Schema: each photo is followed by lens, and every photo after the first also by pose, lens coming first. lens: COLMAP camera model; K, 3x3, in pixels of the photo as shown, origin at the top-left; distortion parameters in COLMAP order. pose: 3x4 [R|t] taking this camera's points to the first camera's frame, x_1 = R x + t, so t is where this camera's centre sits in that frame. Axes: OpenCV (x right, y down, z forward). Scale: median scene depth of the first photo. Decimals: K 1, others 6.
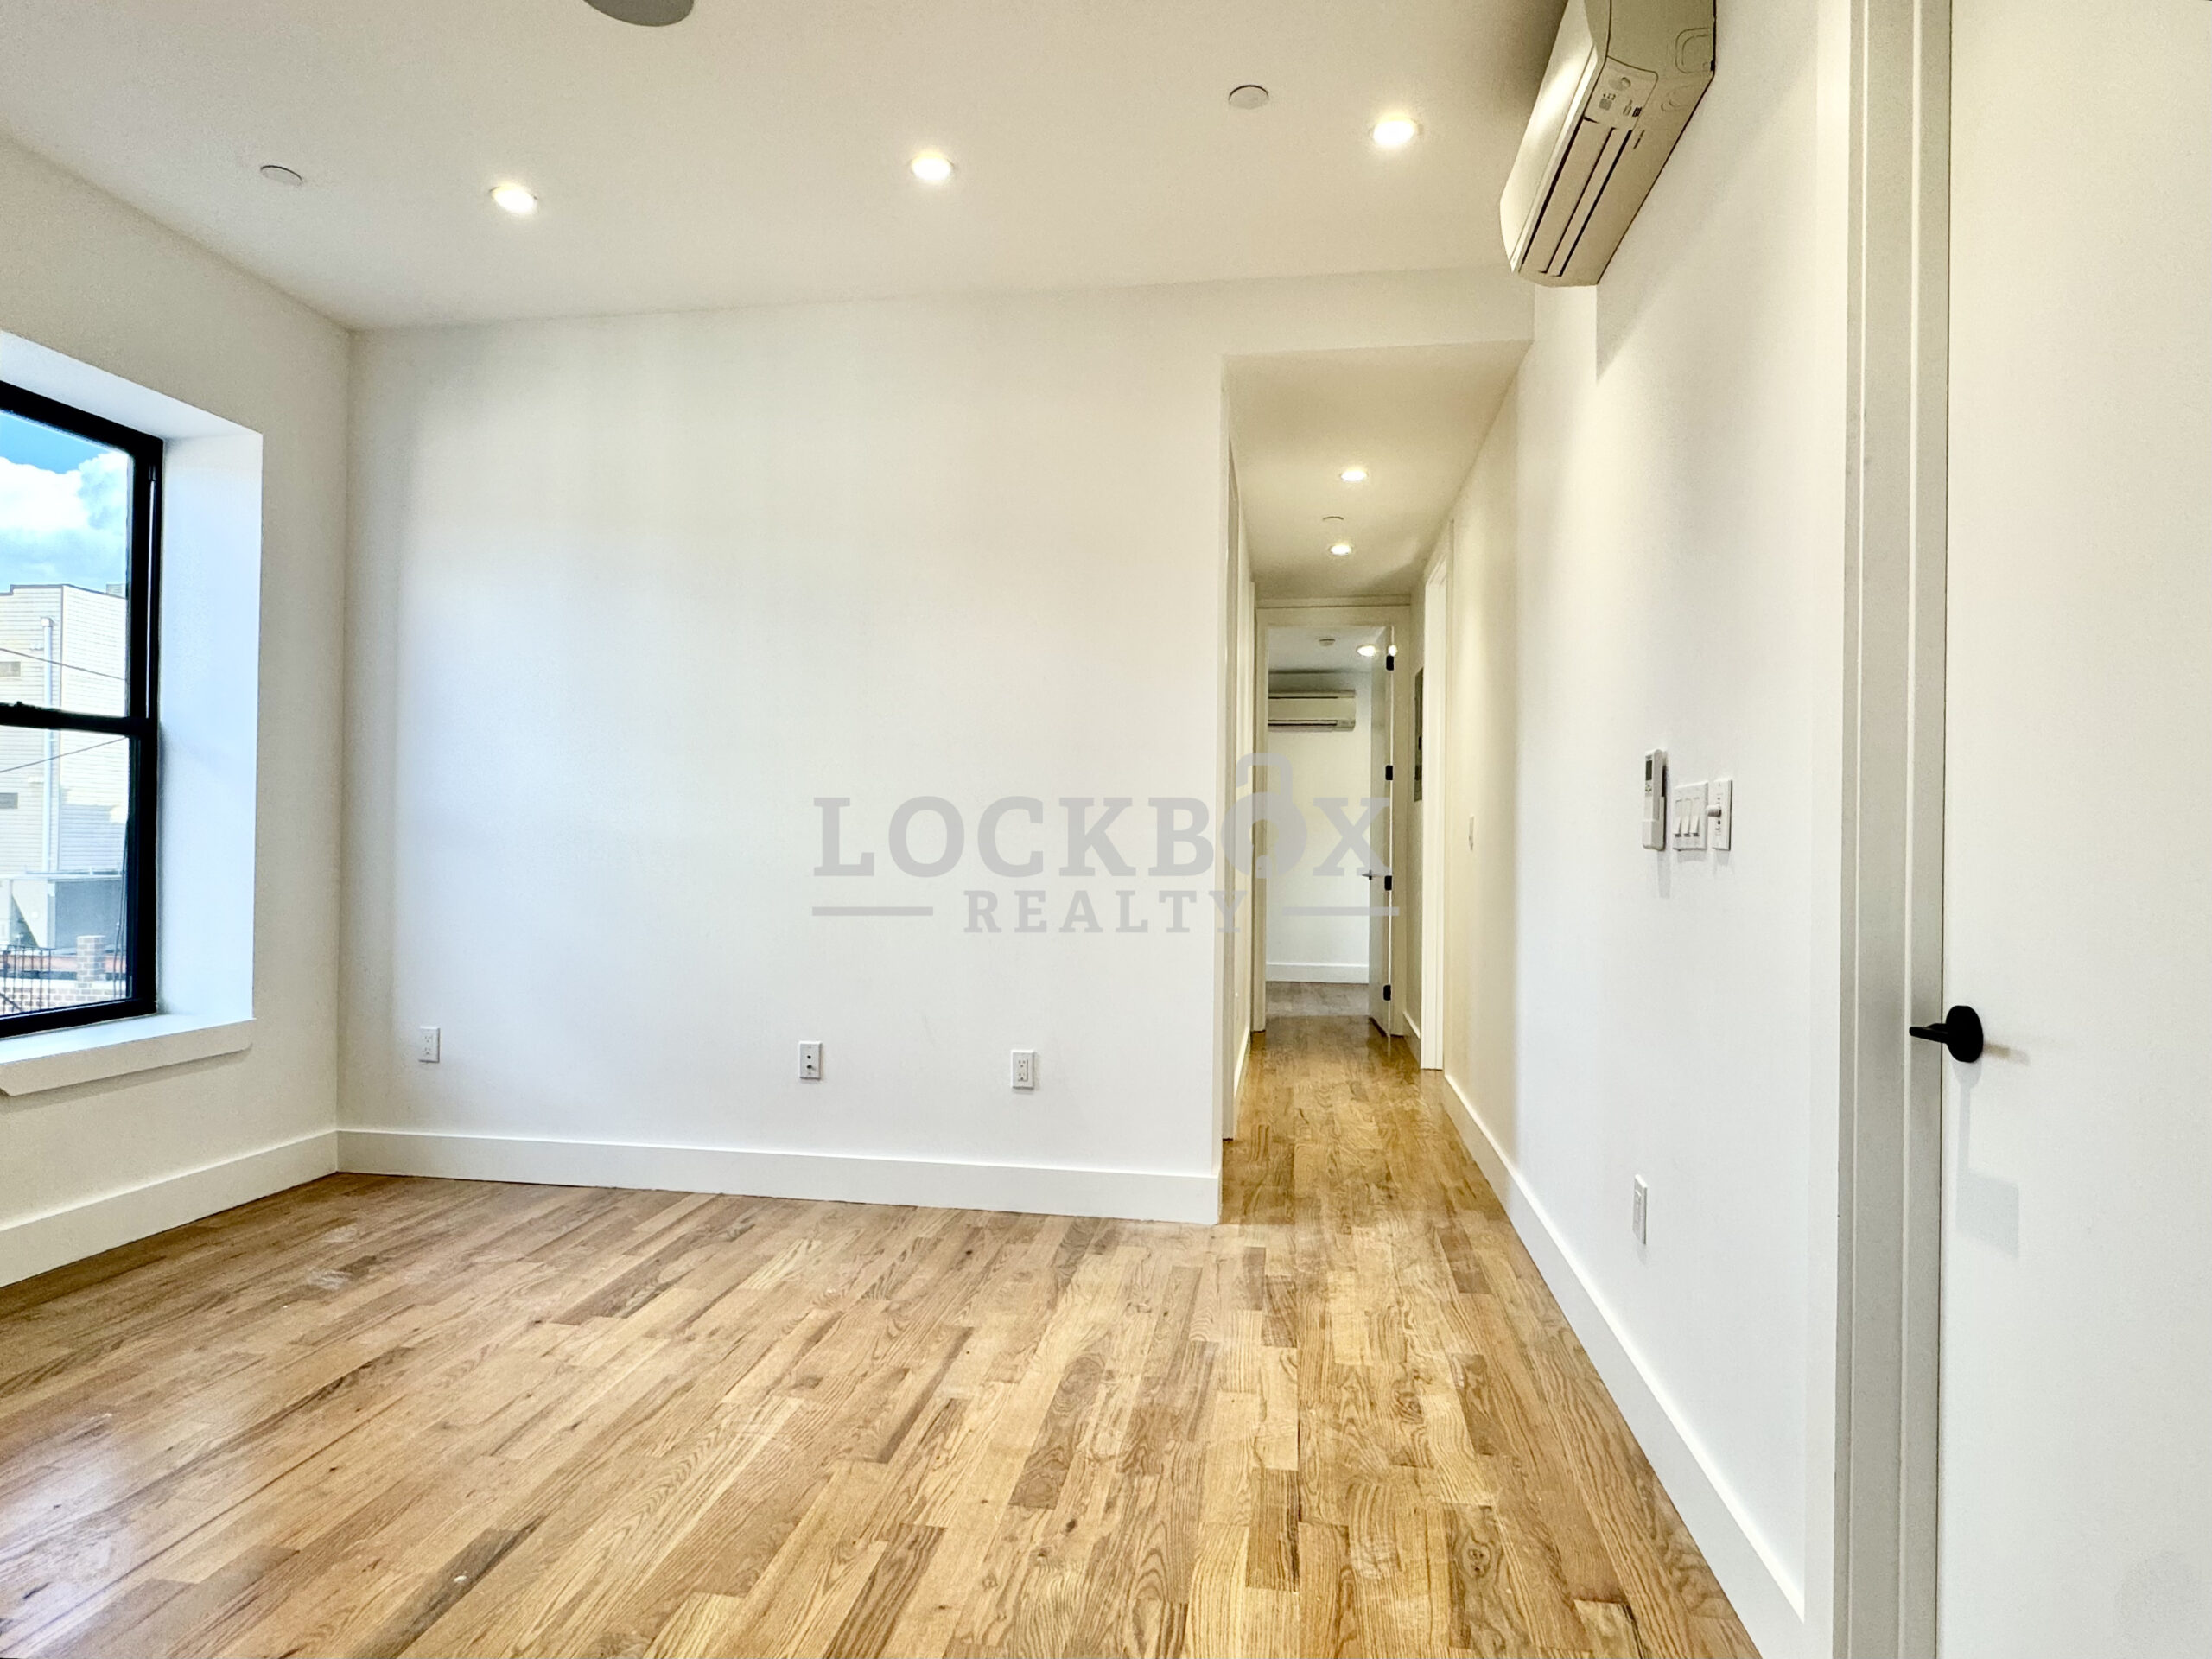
lens RADIAL K [[1219.8, 0, 1098.8], [0, 1219.8, 835.4], [0, 0, 1]] dist [-0.003237, 0.001766]
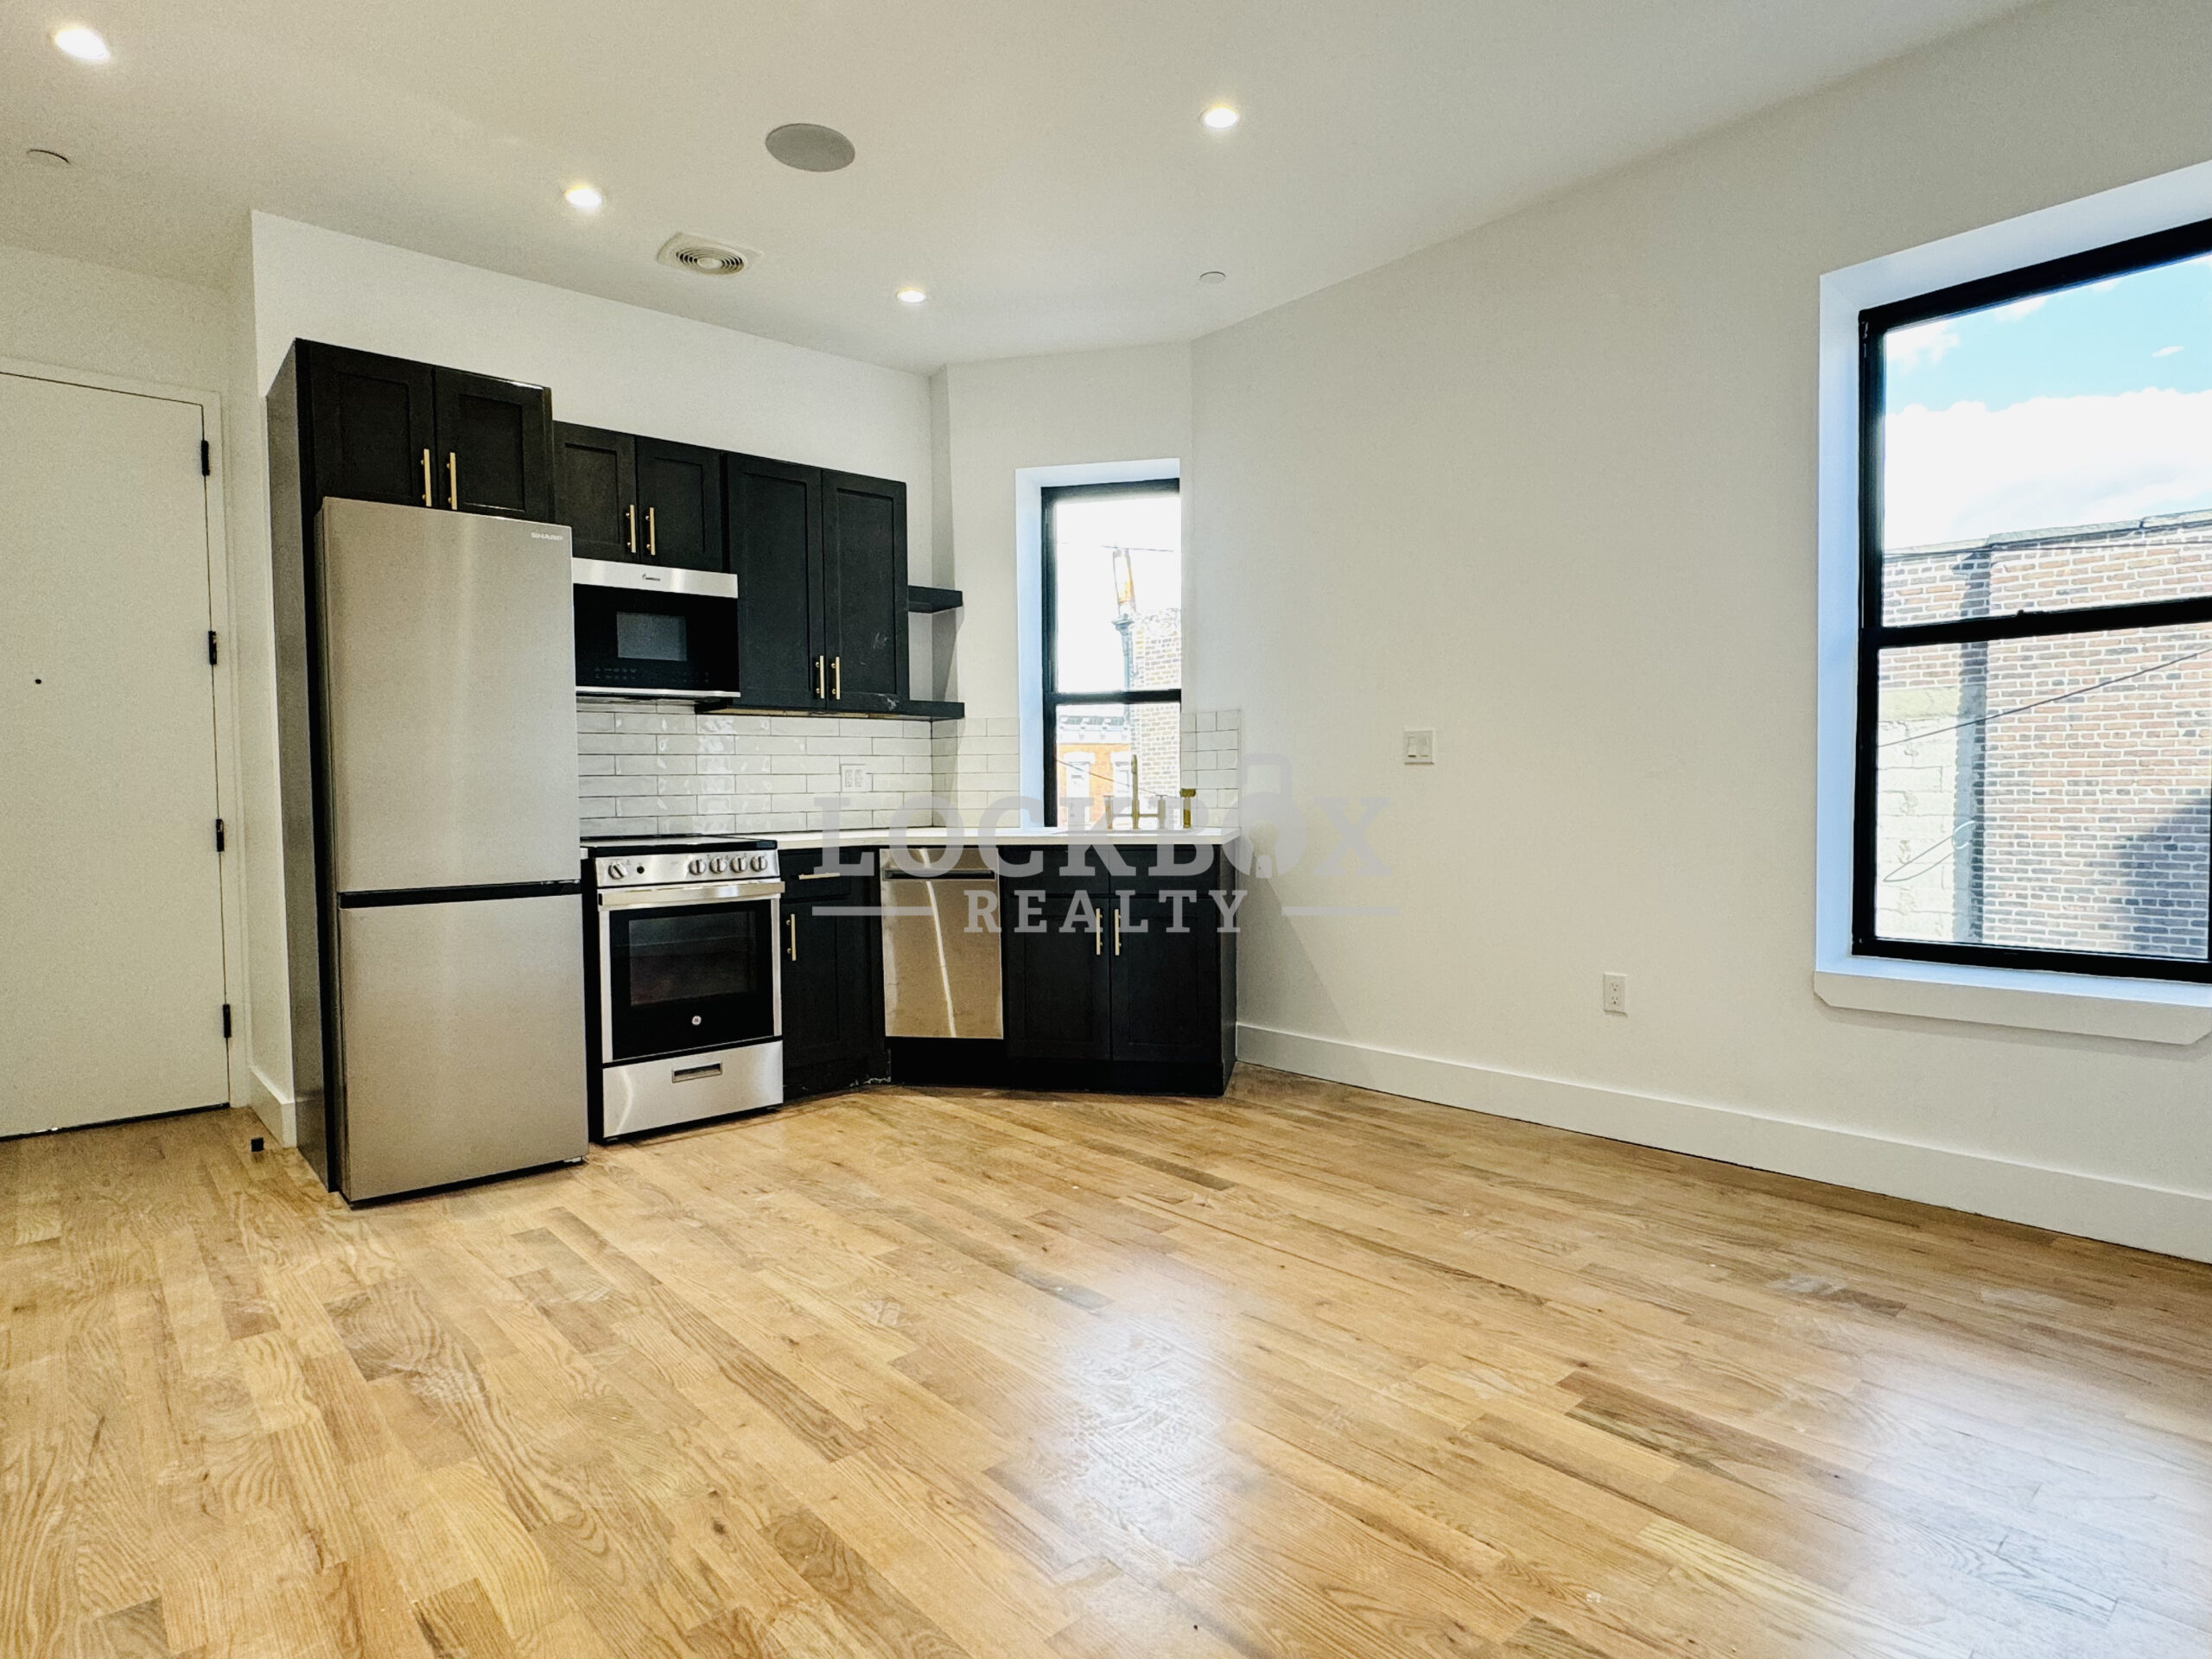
lens RADIAL K [[1203.2, 0, 1095.6], [0, 1203.2, 839.9], [0, 0, 1]] dist [-0.000618, 0.001160]
pose [[-0.640065, 0.028297, -0.767799, 0.326594], [0.010090, 0.999545, 0.028427, 0.038530], [0.768254, 0.010448, -0.640060, 1.267401]]
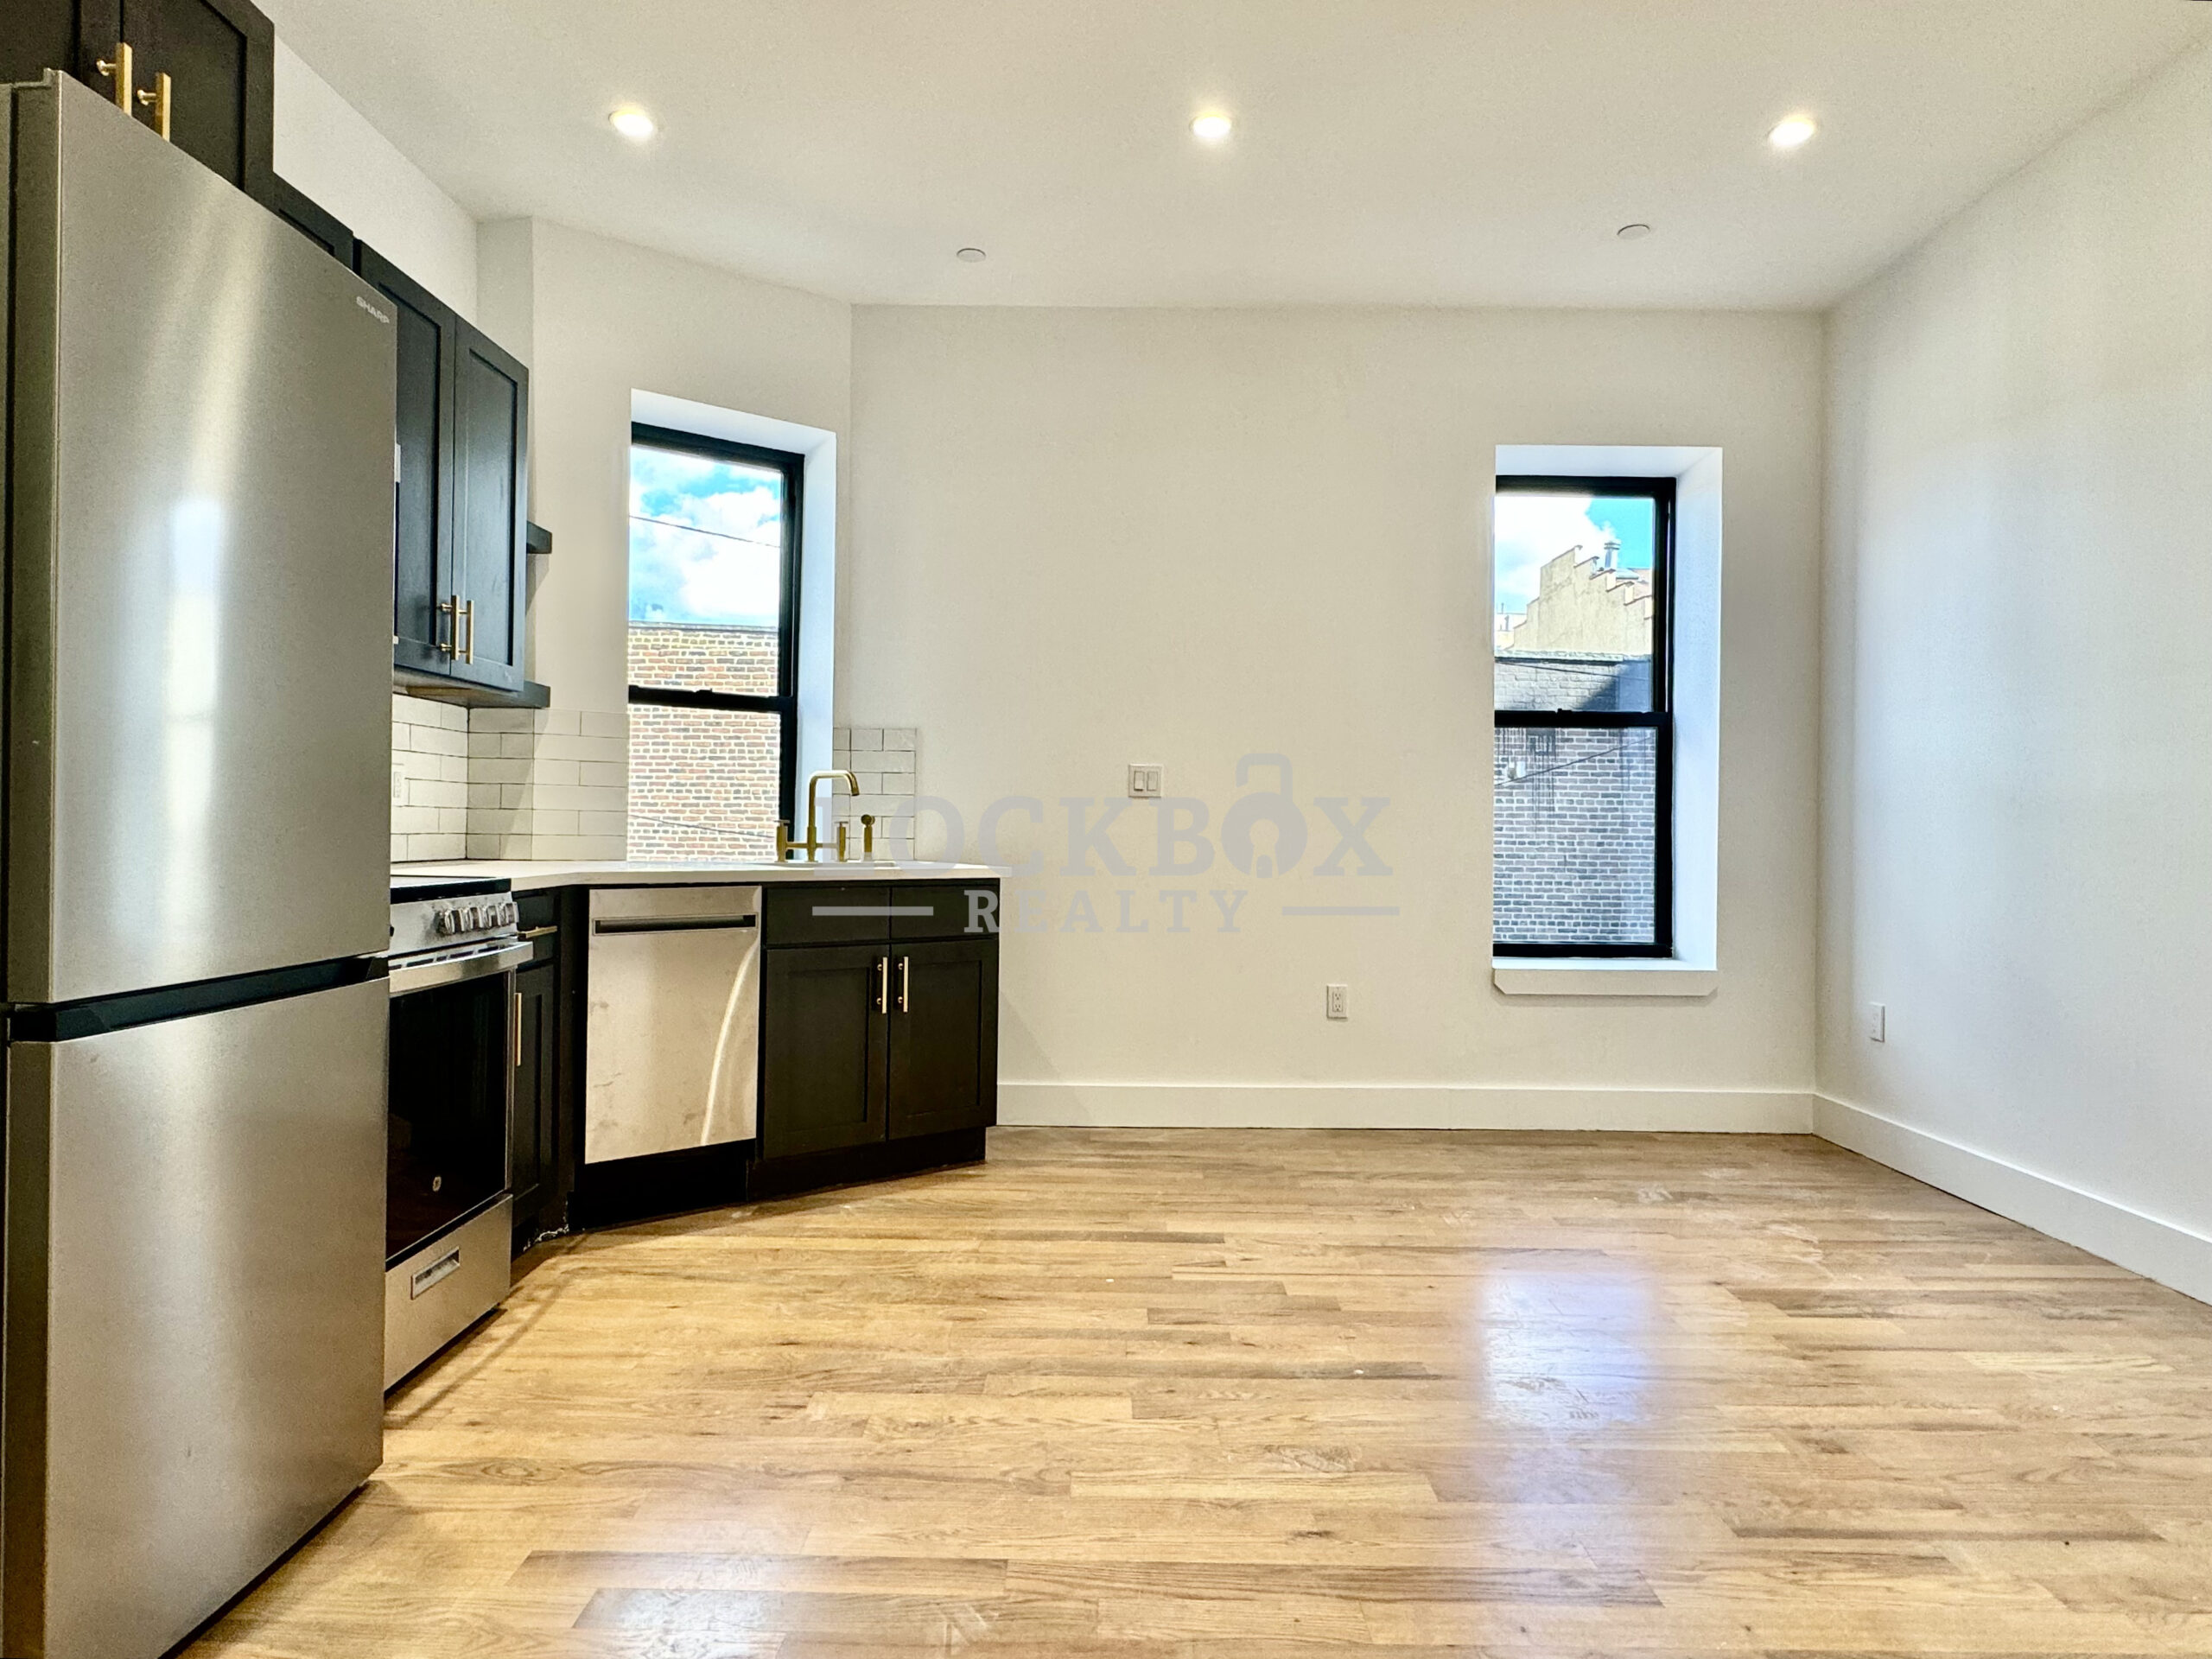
lens RADIAL K [[1219.8, 0, 1098.8], [0, 1219.8, 835.4], [0, 0, 1]] dist [-0.003237, 0.001766]
pose [[0.144323, -0.005093, -0.989518, 0.445620], [-0.004120, 0.999975, -0.005748, 0.047451], [0.989522, 0.004907, 0.144298, 0.368903]]
